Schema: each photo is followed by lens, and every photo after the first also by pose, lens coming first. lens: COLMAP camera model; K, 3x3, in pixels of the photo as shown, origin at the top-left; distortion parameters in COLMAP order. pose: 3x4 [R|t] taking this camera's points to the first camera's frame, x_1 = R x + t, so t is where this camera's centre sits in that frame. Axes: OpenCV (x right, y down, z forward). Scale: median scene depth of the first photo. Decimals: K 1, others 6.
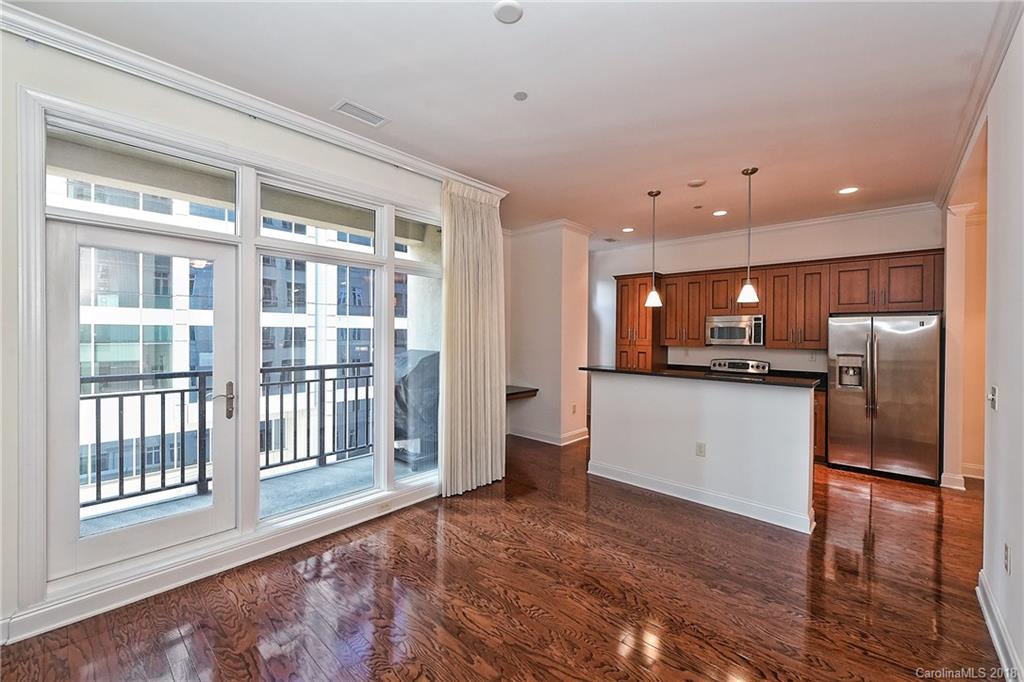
lens RADIAL K [[420.6, 0, 515.1], [0, 420.6, 342.6], [0, 0, 1]] dist [-0.001523, -0.000265]
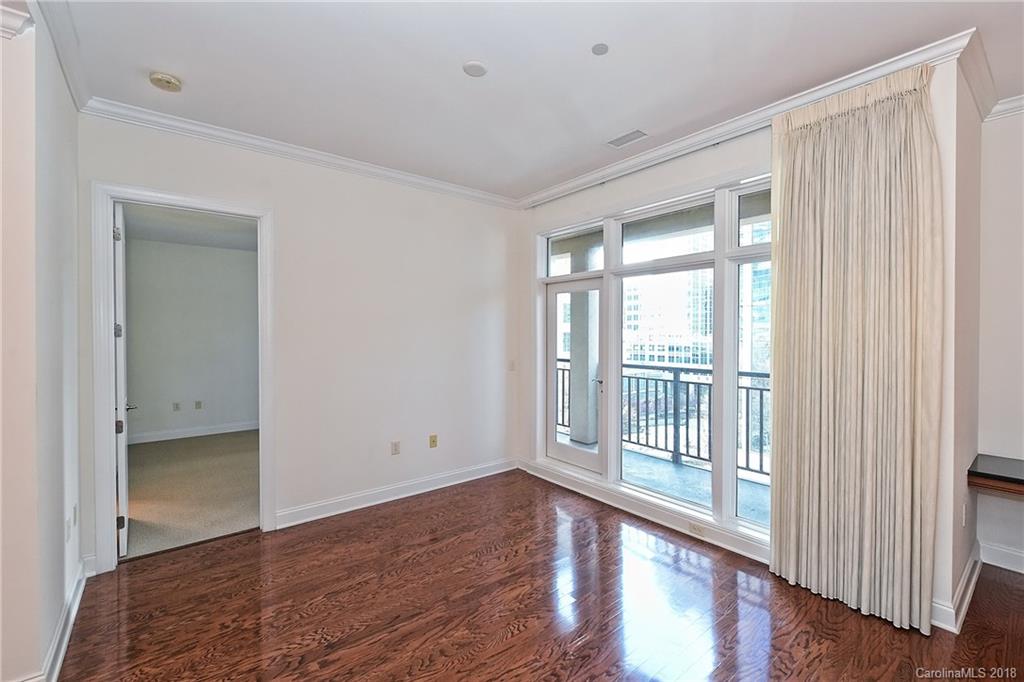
lens RADIAL K [[438.9, 0, 512.0], [0, 438.9, 341.0], [0, 0, 1]] dist [0.003027, -0.009810]
pose [[-0.171357, 0.006569, -0.985187, 0.291220], [-0.022369, 0.999694, 0.010557, -0.006671], [0.984955, 0.023847, -0.171158, 0.323759]]
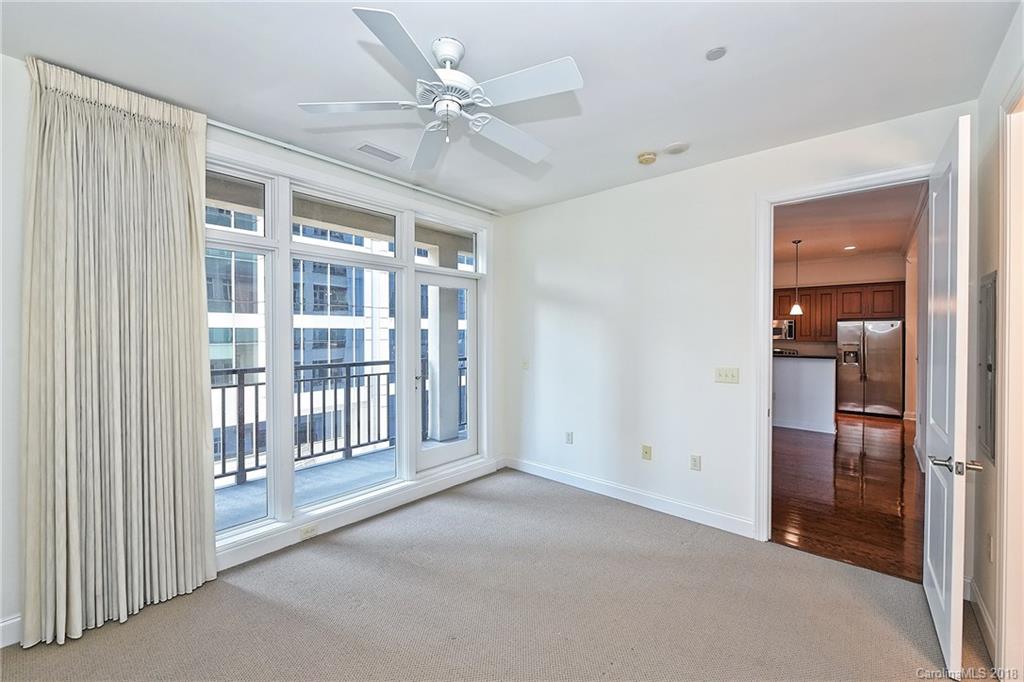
lens RADIAL K [[419.6, 0, 512.0], [0, 419.6, 341.0], [0, 0, 1]] dist [-0.001694, -0.000250]
pose [[0.999849, -0.006183, 0.016256, -0.178774], [0.006204, 0.999980, -0.001204, 0.003145], [-0.016248, 0.001305, 0.999867, -0.199871]]
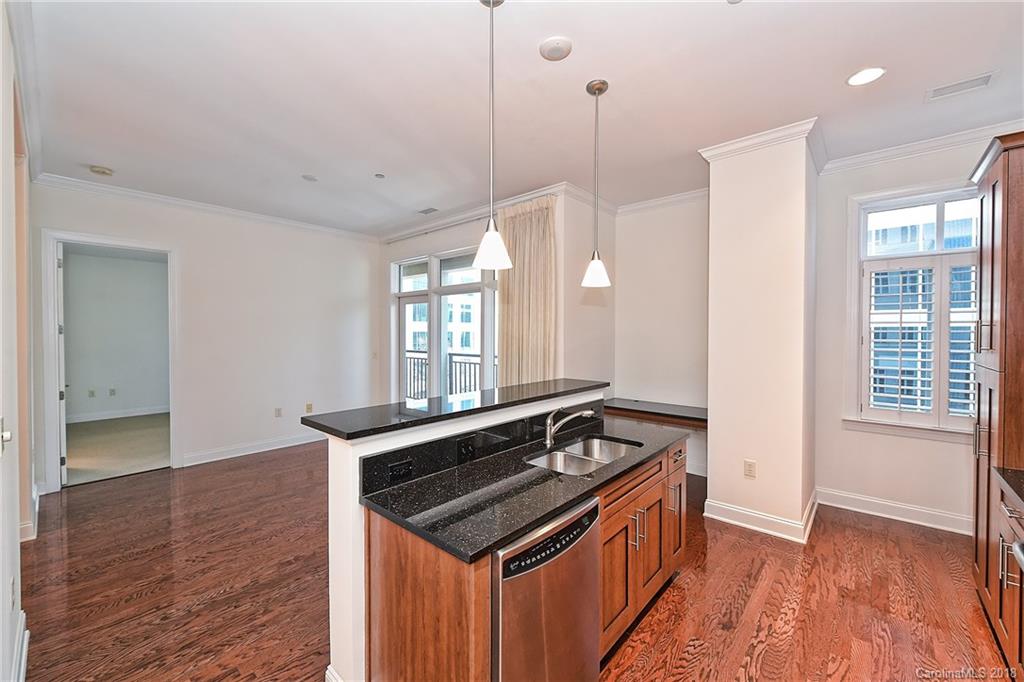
lens RADIAL K [[407.3, 0, 510.7], [0, 407.3, 337.4], [0, 0, 1]] dist [0.009758, -0.004871]
pose [[-0.000345, 0.003060, -0.999995, 0.486502], [-0.019262, 0.999810, 0.003066, -0.007637], [0.999814, 0.019263, -0.000286, 0.486175]]
